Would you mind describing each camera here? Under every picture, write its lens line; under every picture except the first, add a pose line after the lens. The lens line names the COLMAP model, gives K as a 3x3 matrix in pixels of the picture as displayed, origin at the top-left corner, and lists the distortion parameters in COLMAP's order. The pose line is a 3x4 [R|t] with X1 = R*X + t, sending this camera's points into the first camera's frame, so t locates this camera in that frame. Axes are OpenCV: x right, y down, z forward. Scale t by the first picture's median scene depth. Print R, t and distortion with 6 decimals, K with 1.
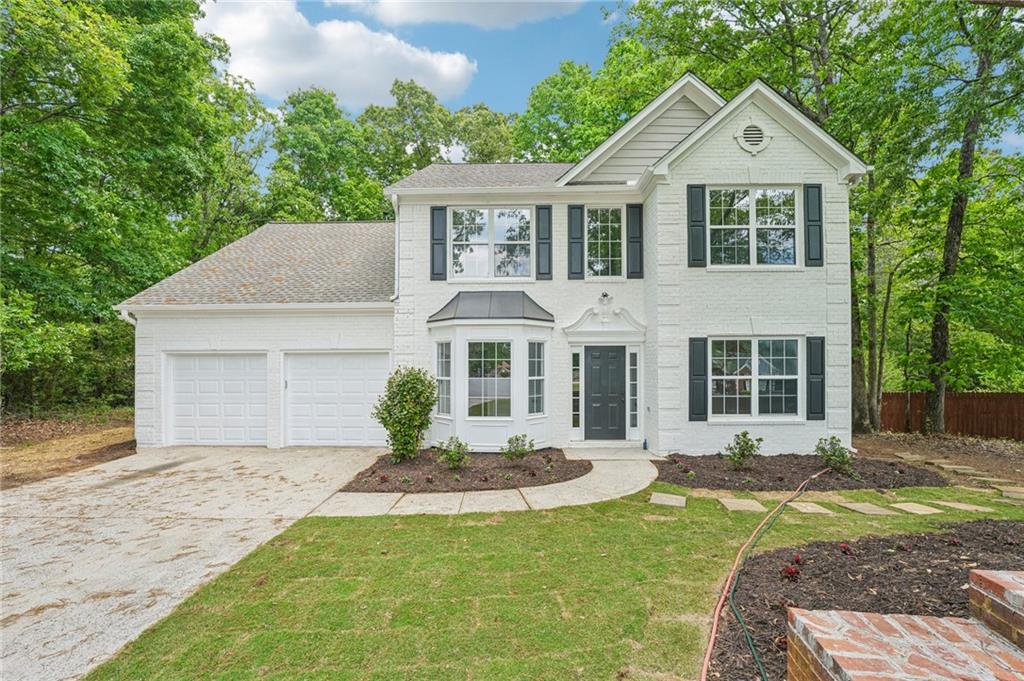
lens RADIAL K [[436.1, 0, 510.1], [0, 436.1, 368.4], [0, 0, 1]] dist [-0.028503, -0.000187]
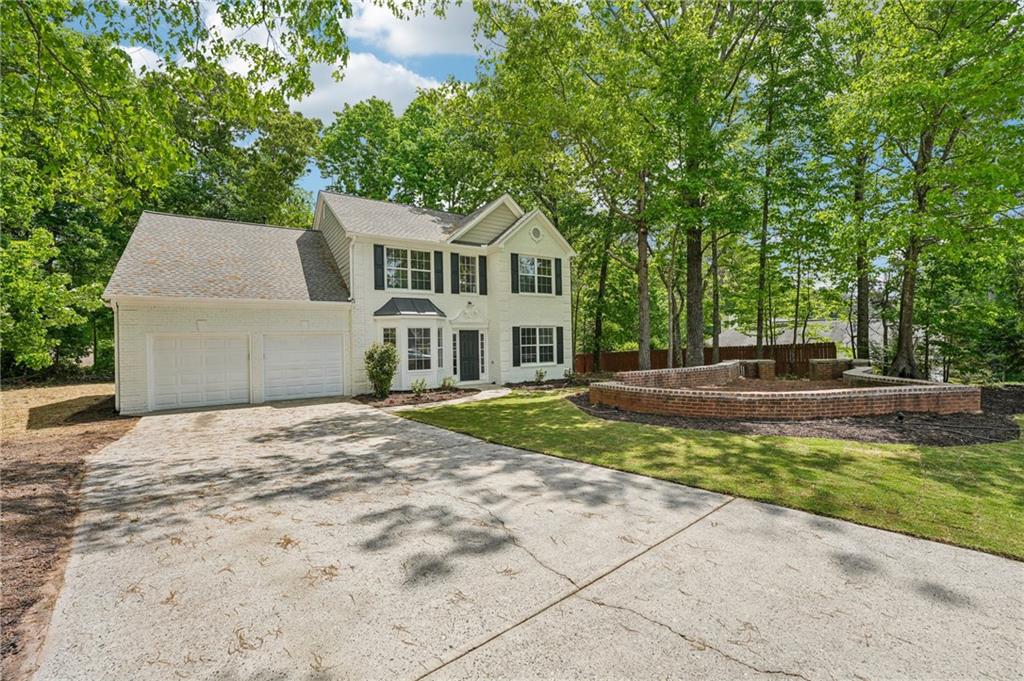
lens RADIAL K [[414.3, 0, 509.0], [0, 414.3, 340.8], [0, 0, 1]] dist [-0.025186, 0.000079]
pose [[0.825205, -0.011055, 0.564725, -0.676229], [0.018272, 0.999808, -0.007128, 0.009936], [-0.564538, 0.016201, 0.825248, -0.586533]]
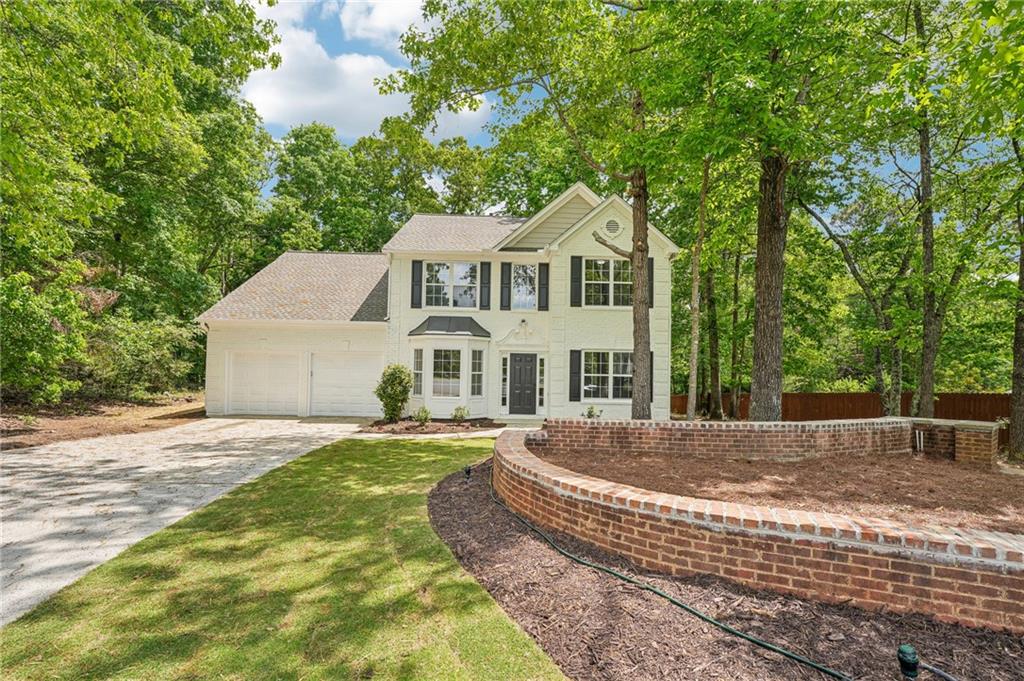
lens RADIAL K [[436.1, 0, 510.1], [0, 436.1, 368.4], [0, 0, 1]] dist [-0.028503, -0.000187]
pose [[0.998687, 0.022961, 0.045792, 0.106624], [-0.022596, 0.999709, -0.008474, 0.016192], [-0.045974, 0.007428, 0.998915, -0.580188]]
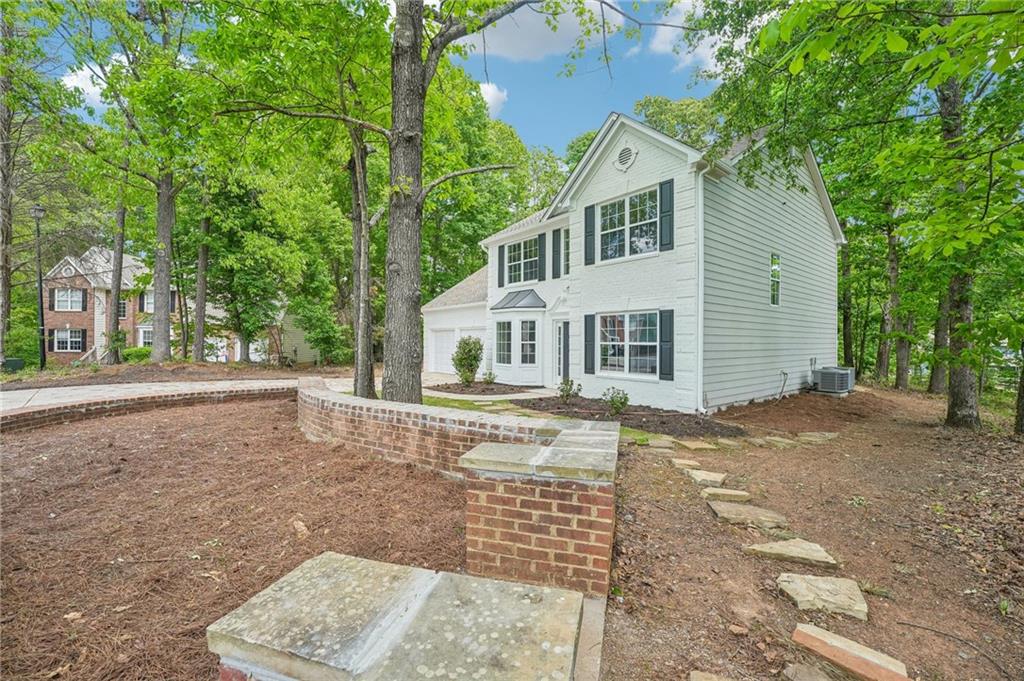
lens RADIAL K [[412.1, 0, 510.2], [0, 412.1, 339.2], [0, 0, 1]] dist [-0.015905, 0.000446]
pose [[0.638631, 0.006155, -0.769488, 1.215493], [-0.008109, 0.999966, 0.001269, 0.008422], [0.769470, 0.005430, 0.638659, -0.049268]]
